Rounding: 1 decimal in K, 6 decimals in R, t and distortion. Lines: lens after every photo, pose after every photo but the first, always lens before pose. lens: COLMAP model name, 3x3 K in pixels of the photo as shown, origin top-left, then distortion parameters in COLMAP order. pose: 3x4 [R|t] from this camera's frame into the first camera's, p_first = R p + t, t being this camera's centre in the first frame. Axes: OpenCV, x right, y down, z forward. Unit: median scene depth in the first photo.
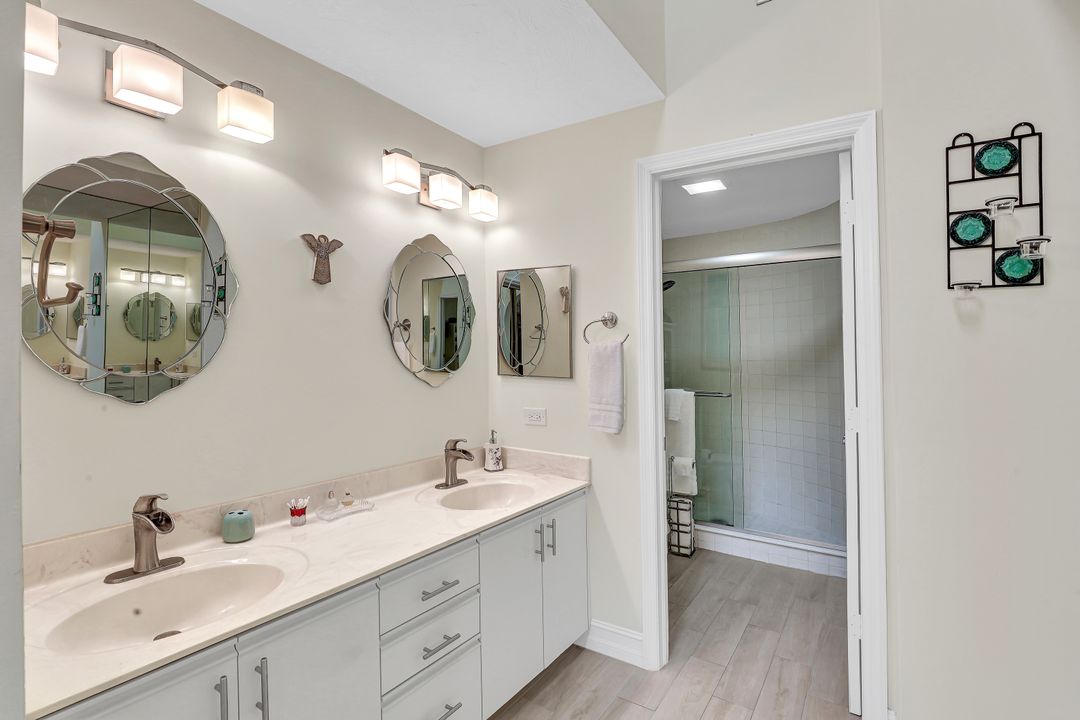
lens RADIAL K [[491.4, 0, 541.8], [0, 491.4, 355.2], [0, 0, 1]] dist [-0.016570, -0.000461]
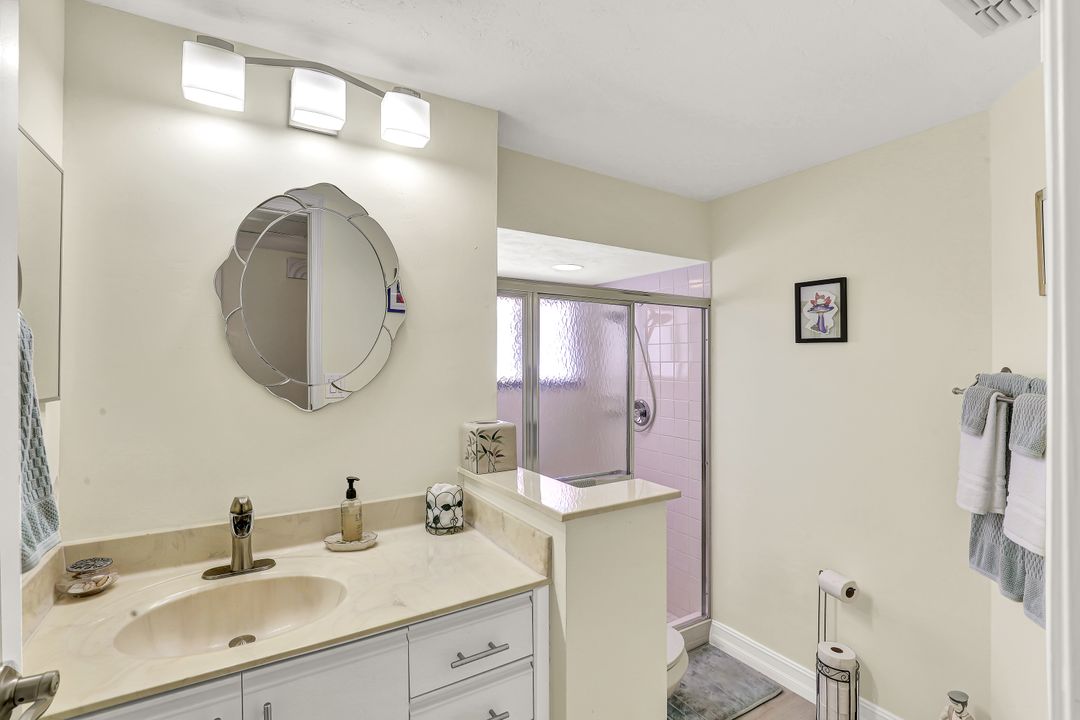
lens RADIAL K [[521.2, 0, 540.0], [0, 521.2, 360.0], [0, 0, 1]] dist [-0.008707, -0.000225]
pose [[0.924574, -0.005448, -0.380963, 0.306704], [0.010629, 0.999877, 0.011497, 0.003914], [0.380854, -0.014679, 0.924519, 0.434580]]
